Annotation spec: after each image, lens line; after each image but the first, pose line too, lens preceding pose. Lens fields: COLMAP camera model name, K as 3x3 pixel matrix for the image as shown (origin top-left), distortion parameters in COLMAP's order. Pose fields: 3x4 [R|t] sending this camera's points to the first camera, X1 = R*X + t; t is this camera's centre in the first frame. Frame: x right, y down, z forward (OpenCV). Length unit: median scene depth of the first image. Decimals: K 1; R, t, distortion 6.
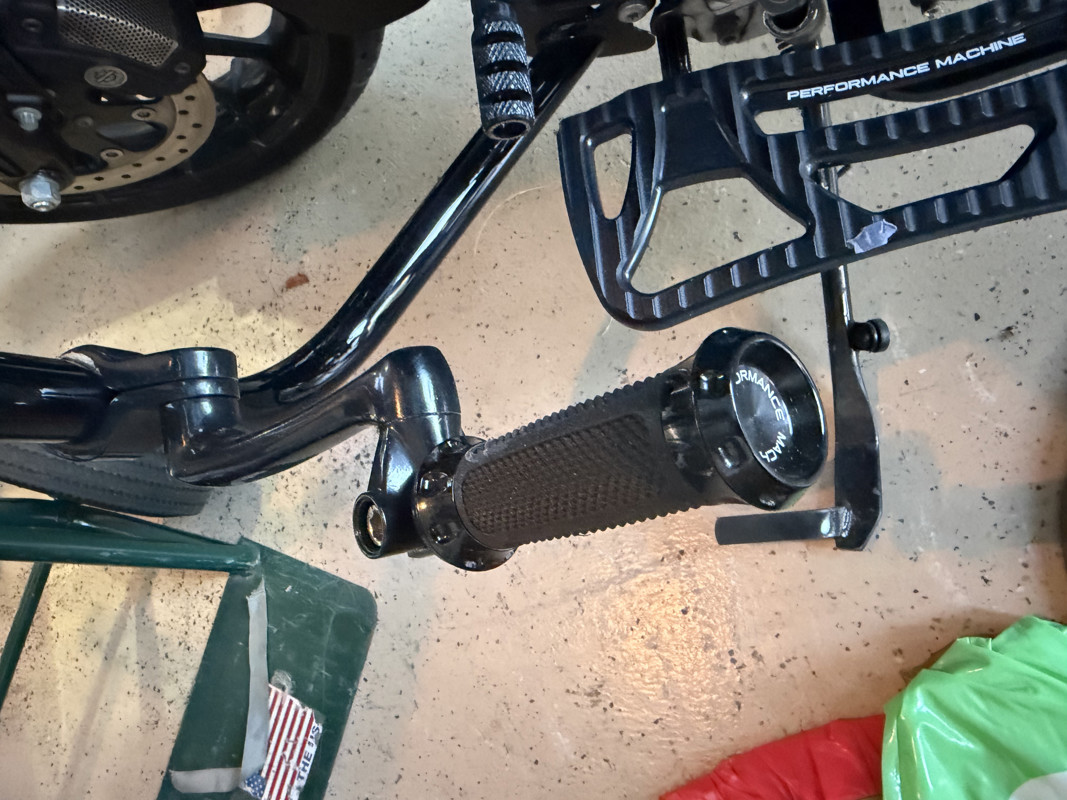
lens RADIAL K [[739.8, 0, 533.5], [0, 739.8, 400.0], [0, 0, 1]] dist [0.000121, -0.005554]
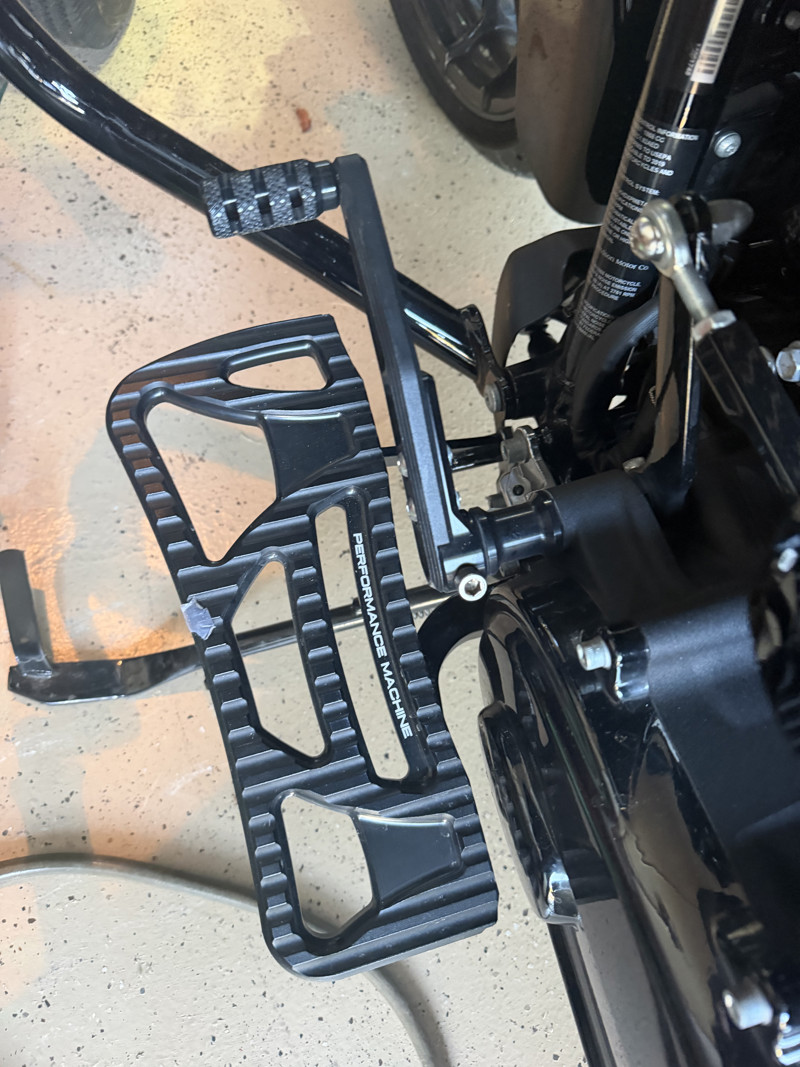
lens RADIAL K [[746.7, 0, 336.2], [0, 746.7, 536.7], [0, 0, 1]] dist [-0.000701, -0.028665]
pose [[0.109060, 0.983789, 0.142359, 0.202291], [-0.993344, 0.113199, -0.021284, -0.363853], [-0.037054, -0.139090, 0.989586, -0.009773]]
